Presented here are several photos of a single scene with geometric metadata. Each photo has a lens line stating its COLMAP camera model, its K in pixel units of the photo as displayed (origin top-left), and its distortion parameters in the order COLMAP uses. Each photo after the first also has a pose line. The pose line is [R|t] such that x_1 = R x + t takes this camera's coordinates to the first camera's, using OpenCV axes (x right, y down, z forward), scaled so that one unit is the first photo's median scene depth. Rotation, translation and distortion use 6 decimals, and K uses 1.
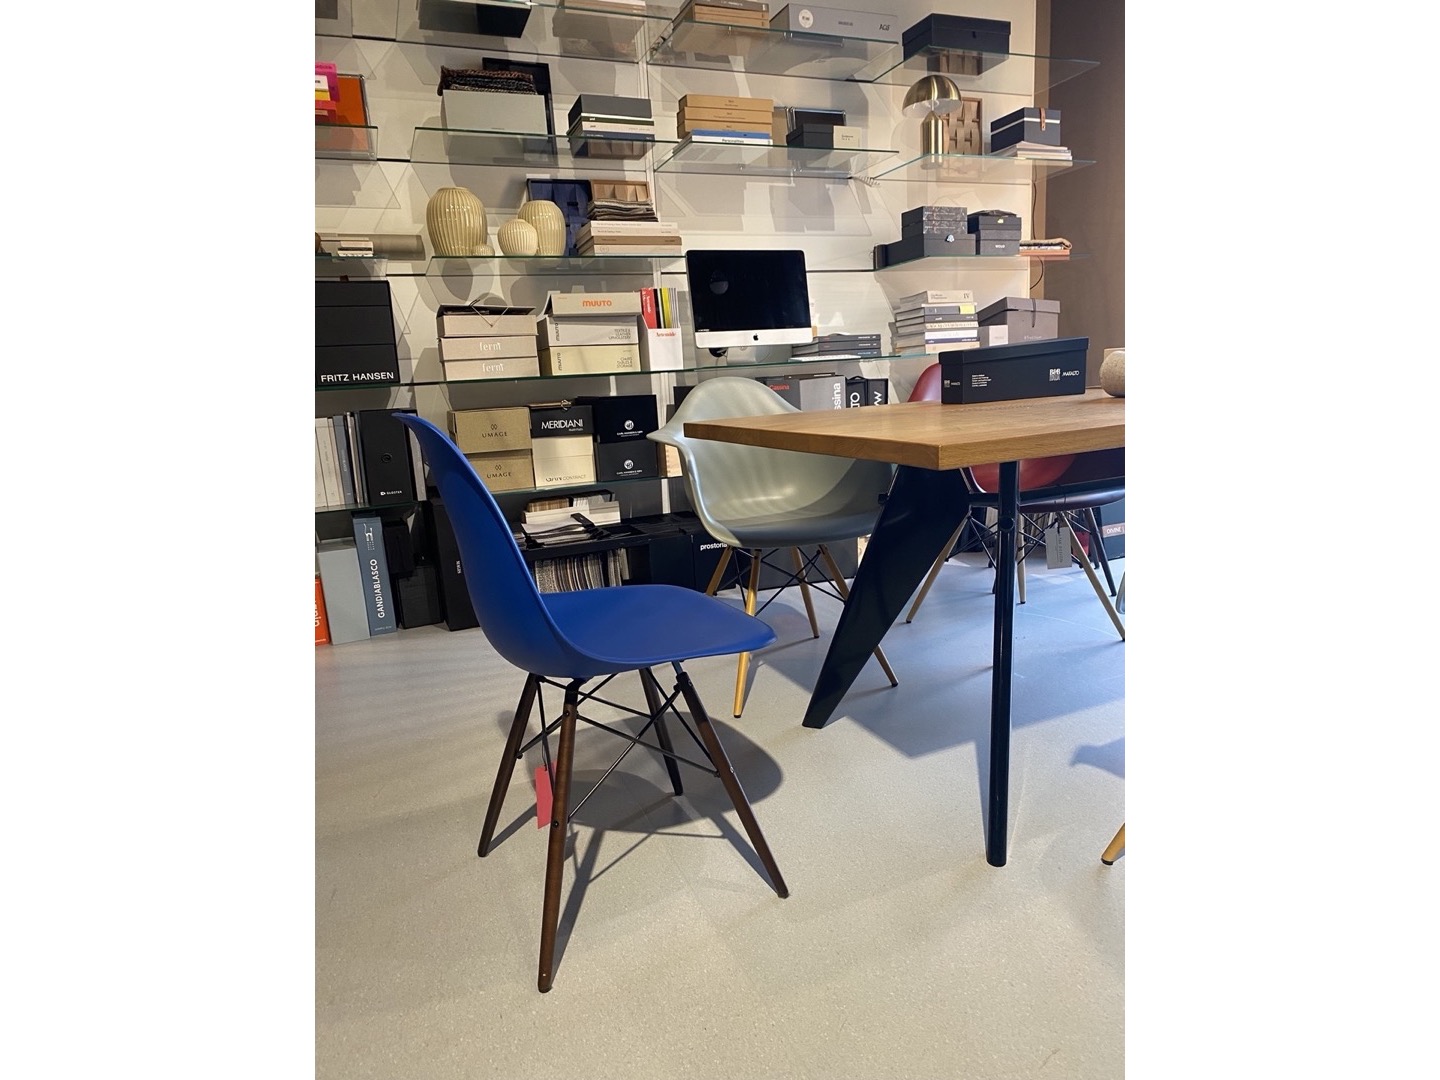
lens RADIAL K [[813.7, 0, 723.2], [0, 813.7, 540.4], [0, 0, 1]] dist [0.008462, -0.007823]
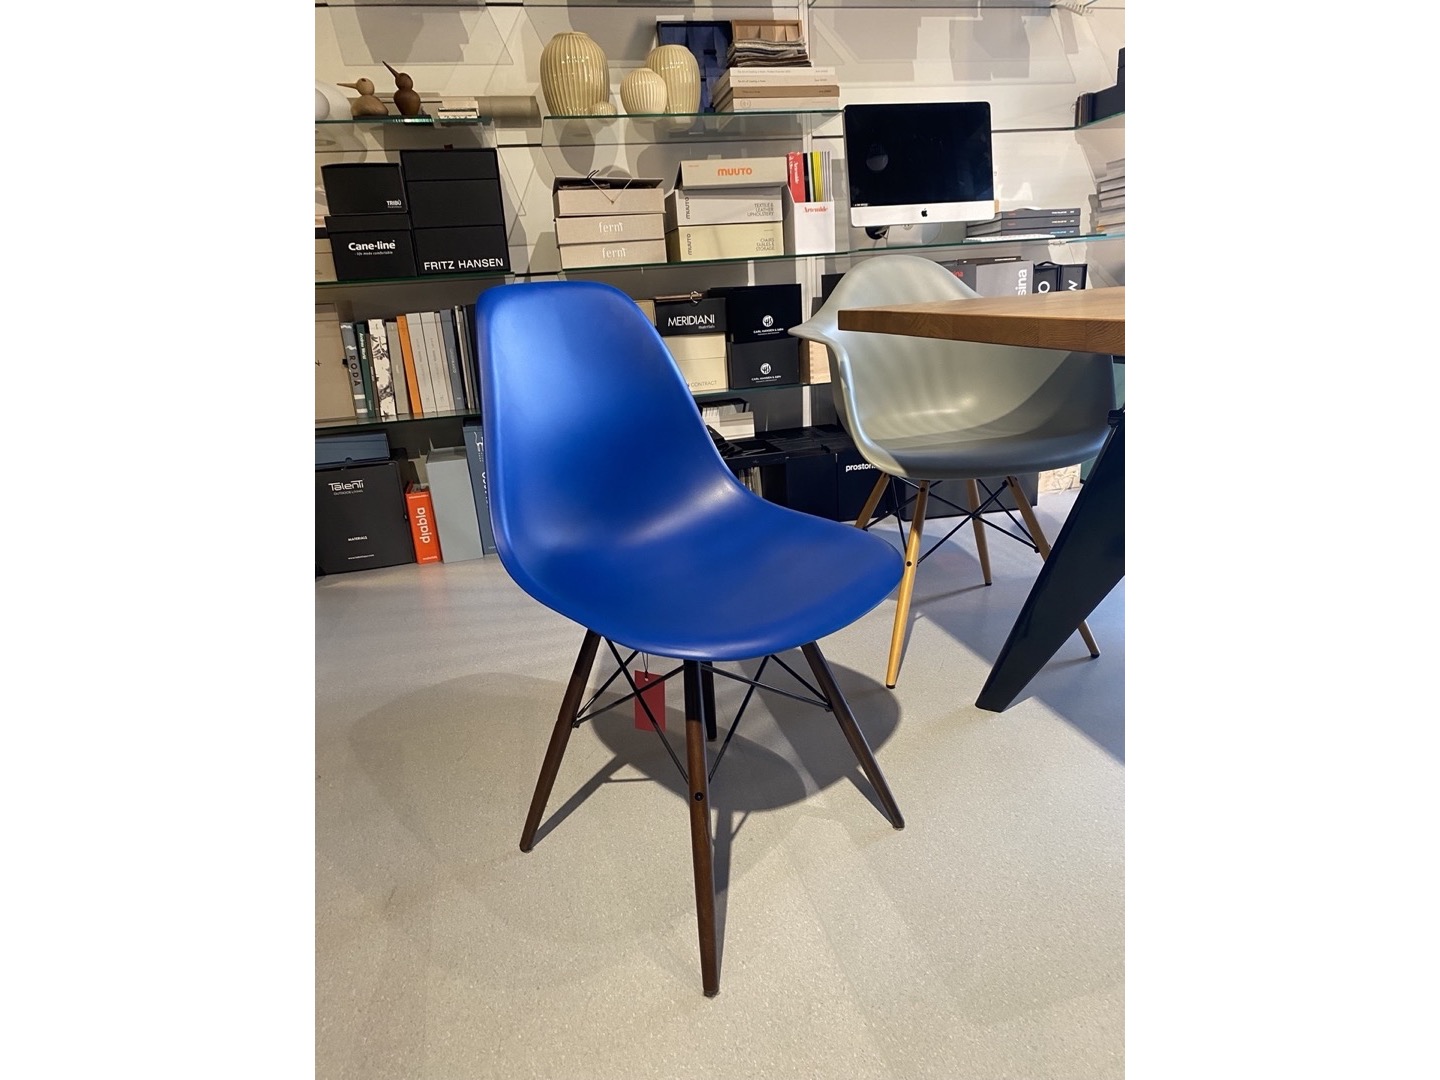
lens RADIAL K [[813.7, 0, 719.6], [0, 813.7, 544.2], [0, 0, 1]] dist [0.008462, -0.007823]
pose [[0.985236, 0.044023, -0.165444, -0.014788], [-0.024634, 0.992771, 0.117470, -0.008992], [0.169419, -0.111660, 0.979198, 0.133184]]
